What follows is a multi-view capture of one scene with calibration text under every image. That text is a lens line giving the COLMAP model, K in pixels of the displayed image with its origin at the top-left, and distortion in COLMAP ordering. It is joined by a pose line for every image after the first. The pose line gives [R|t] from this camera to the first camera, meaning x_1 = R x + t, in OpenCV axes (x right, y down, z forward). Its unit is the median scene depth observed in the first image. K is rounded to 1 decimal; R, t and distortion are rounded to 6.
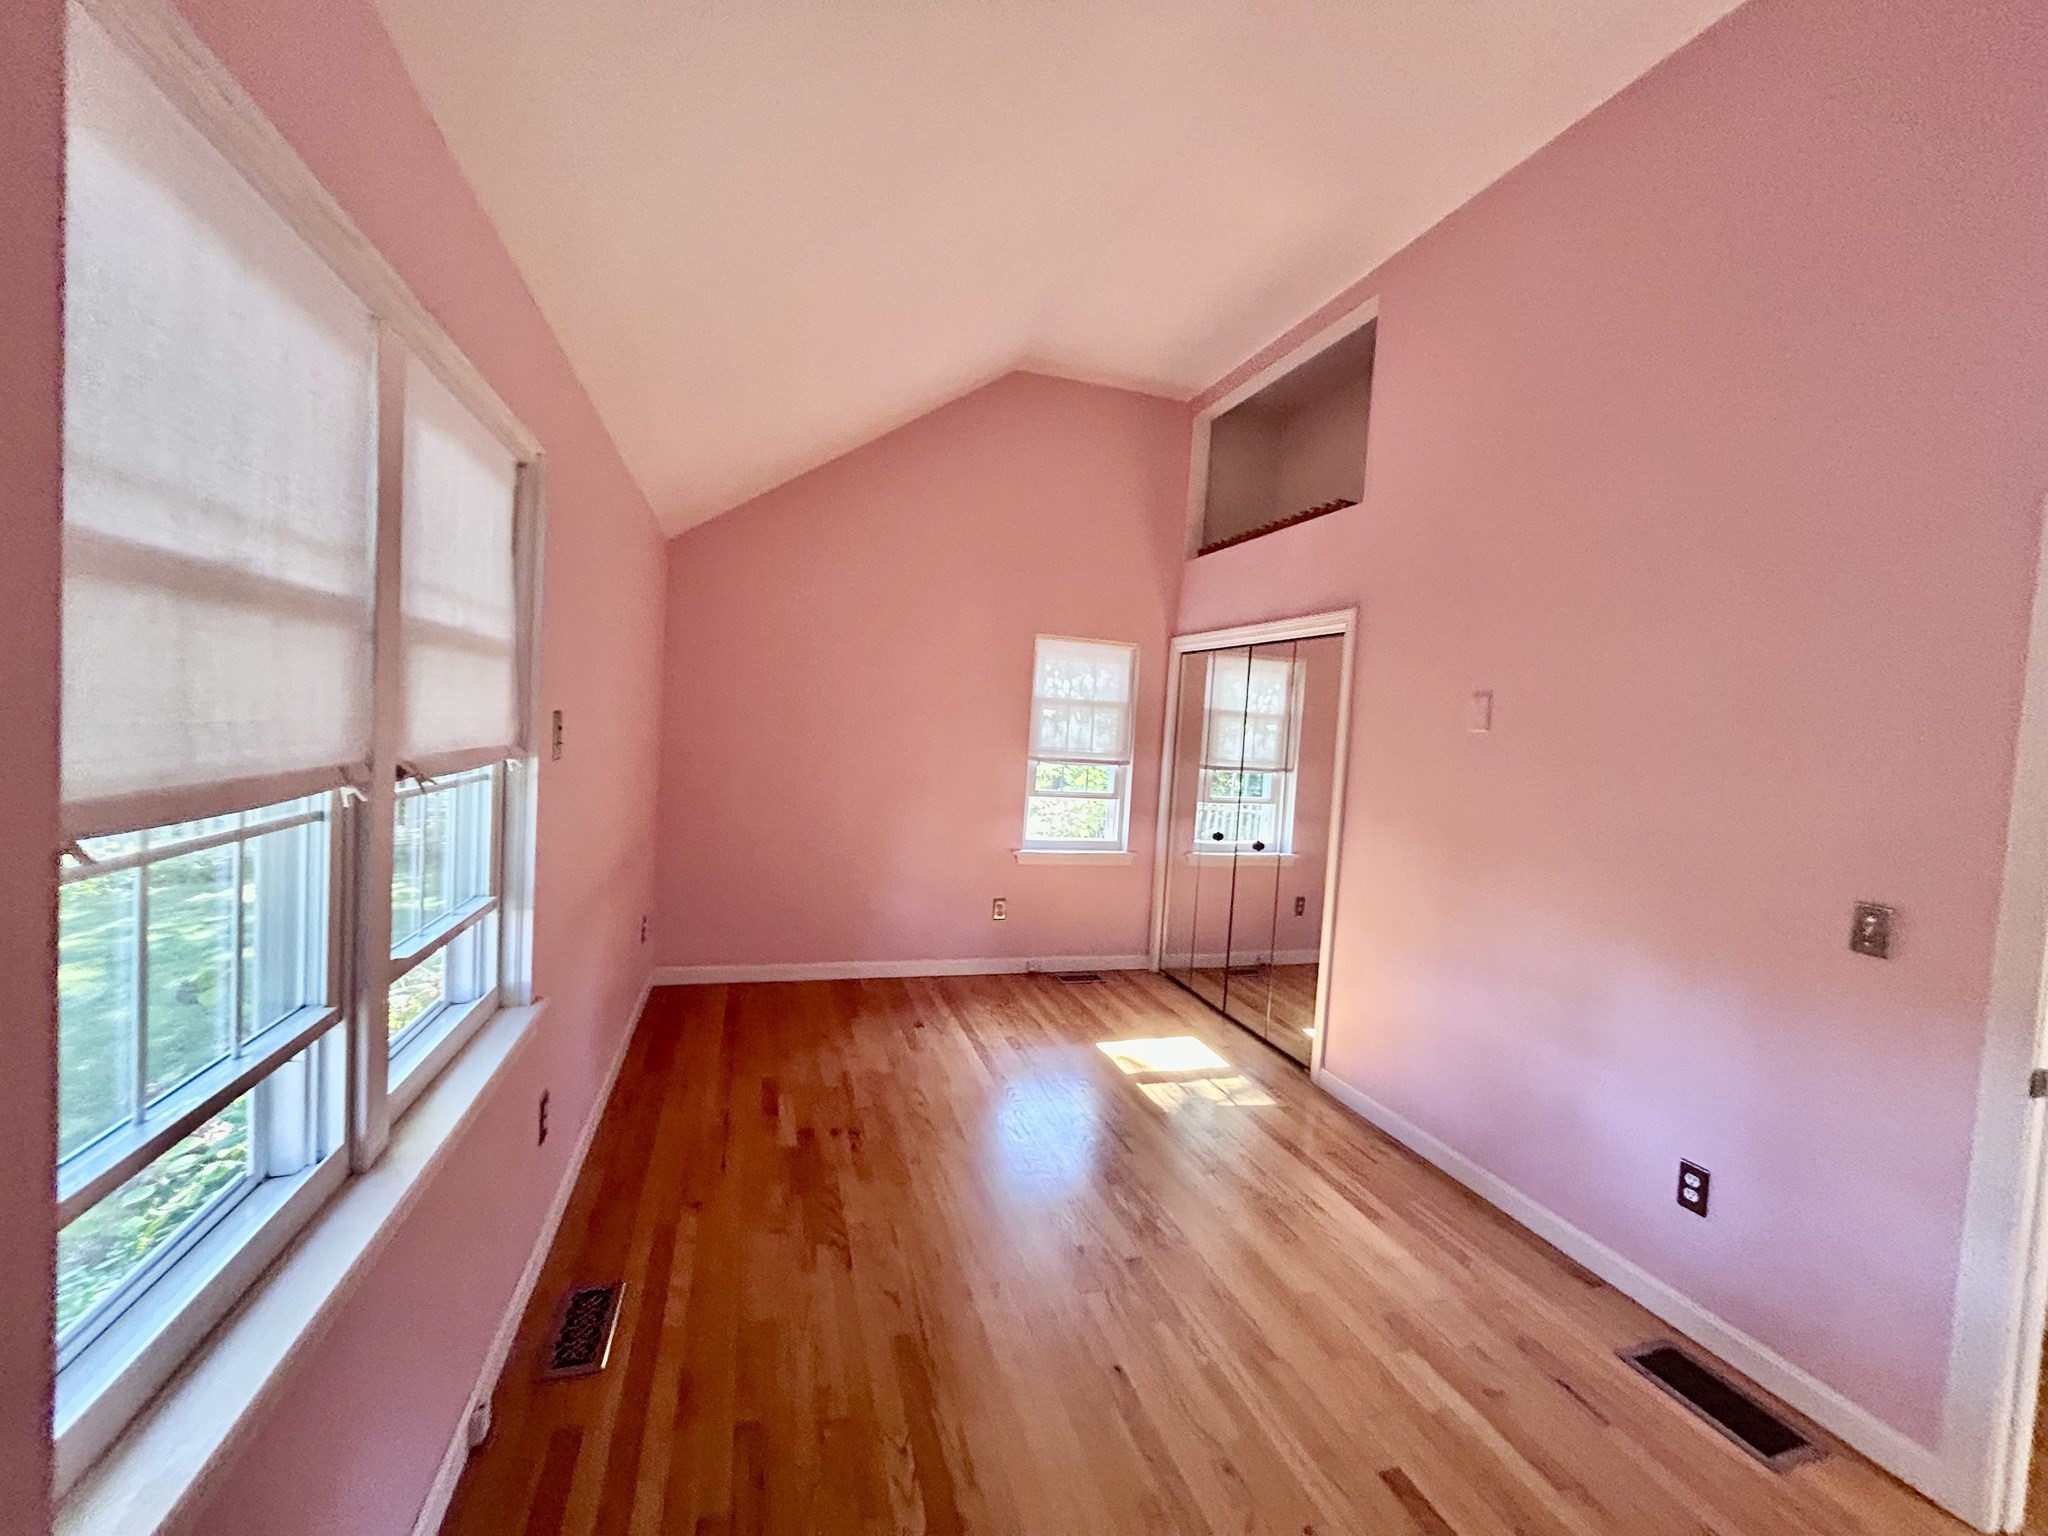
lens RADIAL K [[820.1, 0, 1024.0], [0, 820.1, 768.0], [0, 0, 1]] dist [-0.009856, 0.000244]
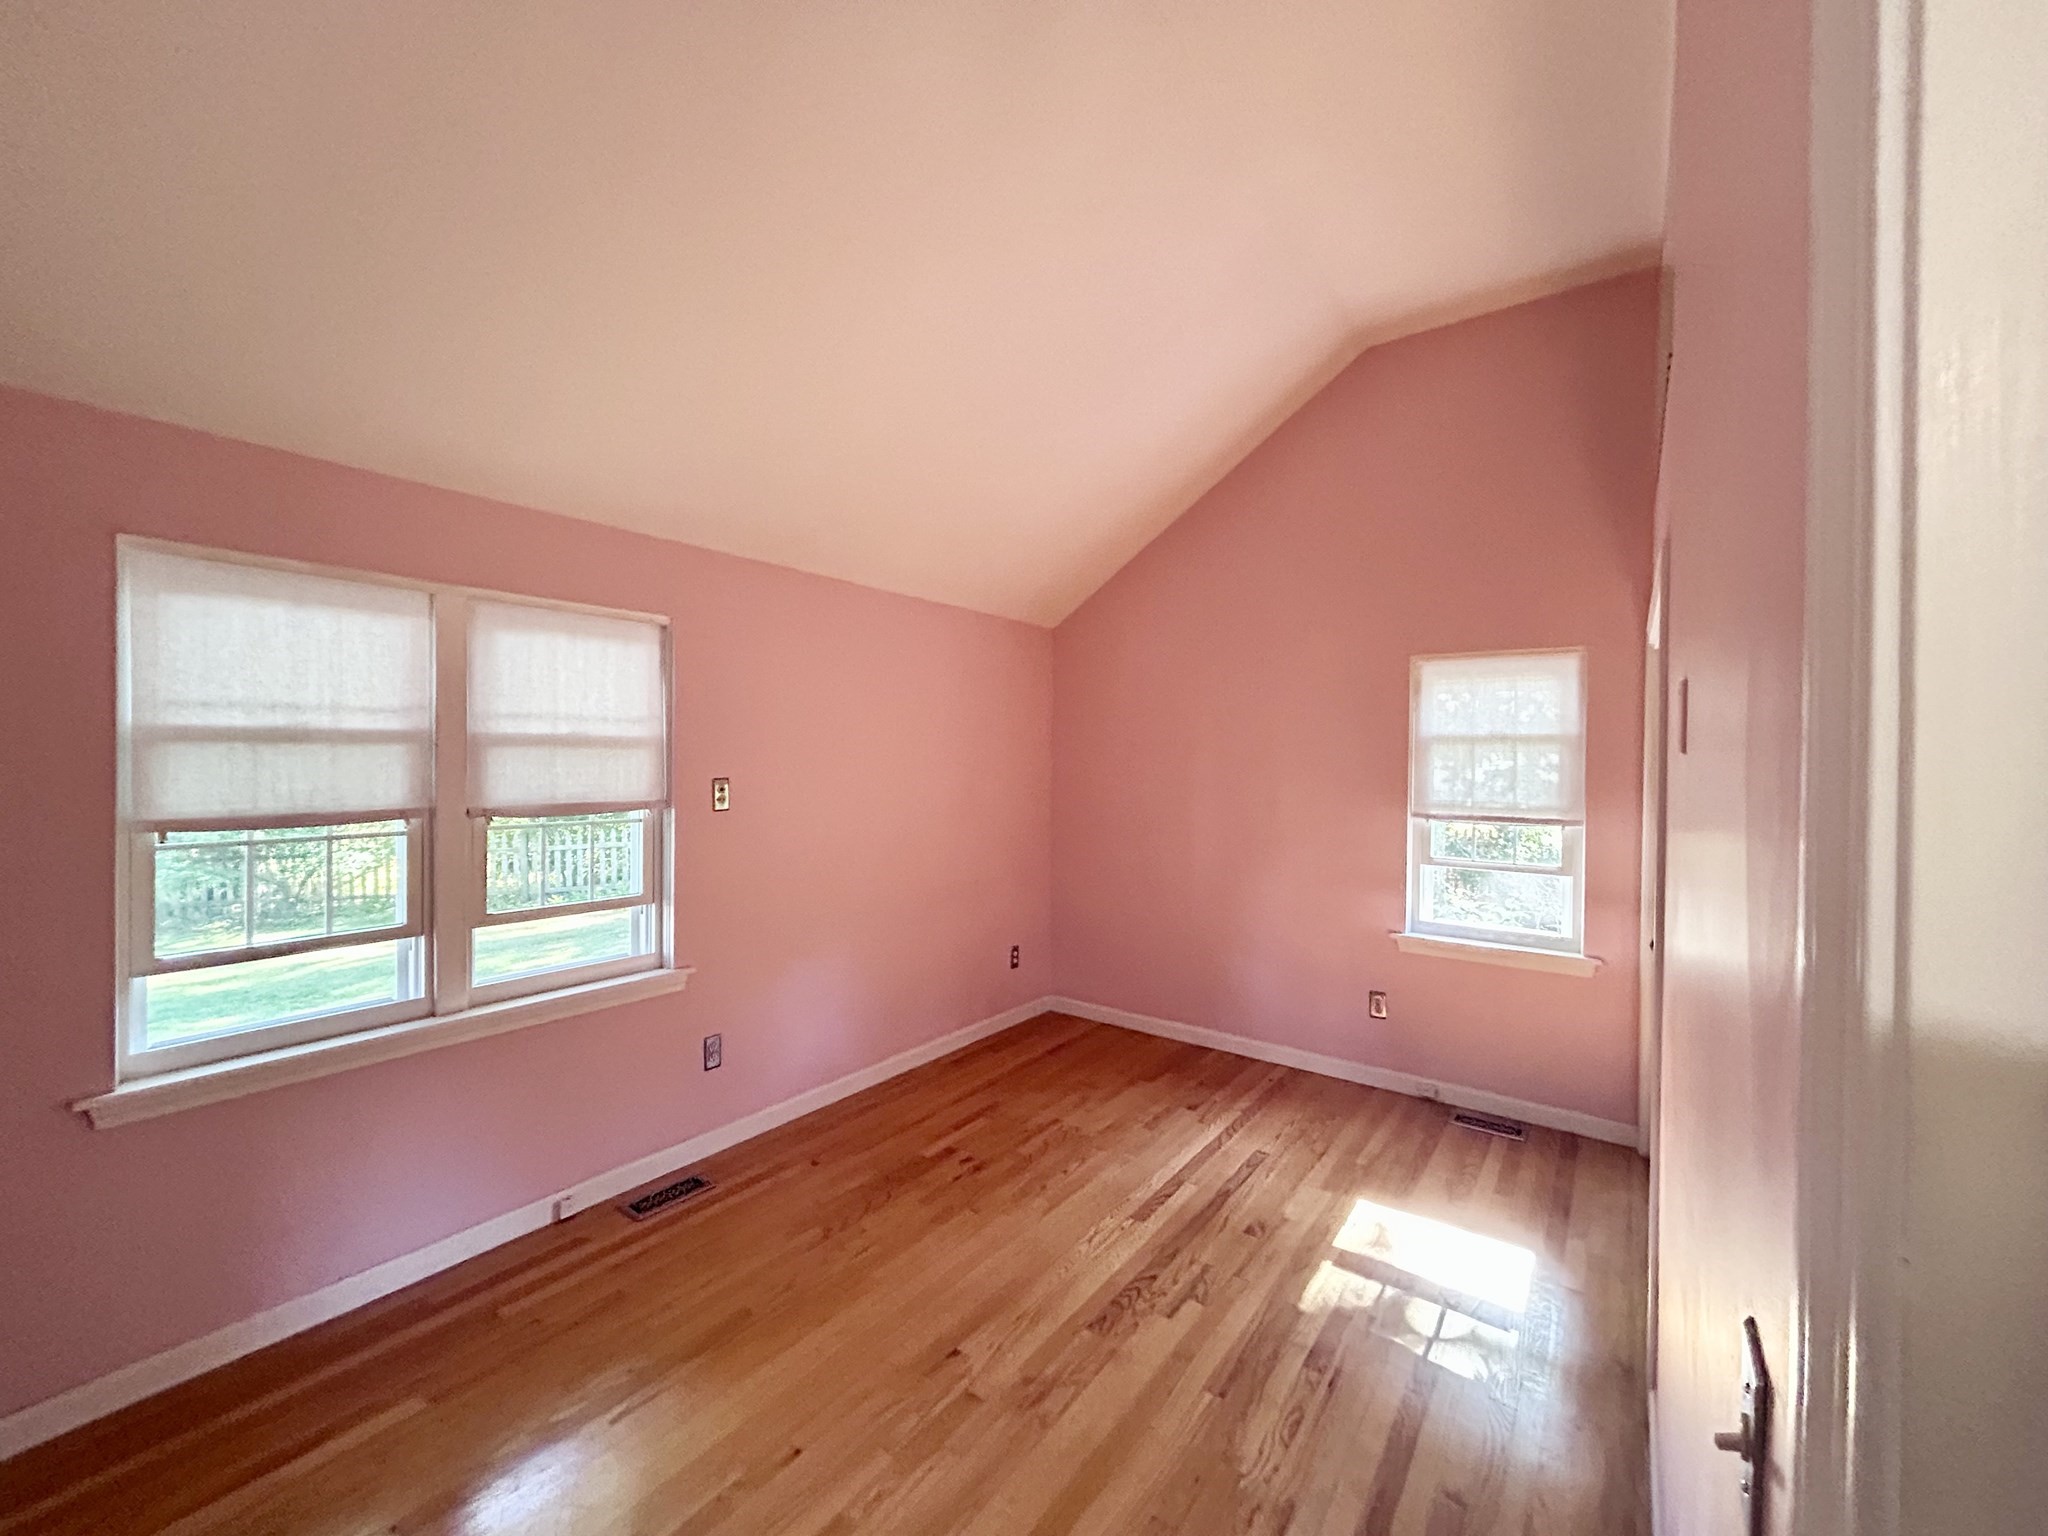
lens RADIAL K [[820.1, 0, 1024.0], [0, 820.1, 768.0], [0, 0, 1]] dist [-0.009856, 0.000244]
pose [[0.581008, -0.045059, -0.812650, 0.469005], [-0.015991, 0.997642, -0.066749, 0.001609], [0.813741, 0.051777, 0.578917, 0.274602]]
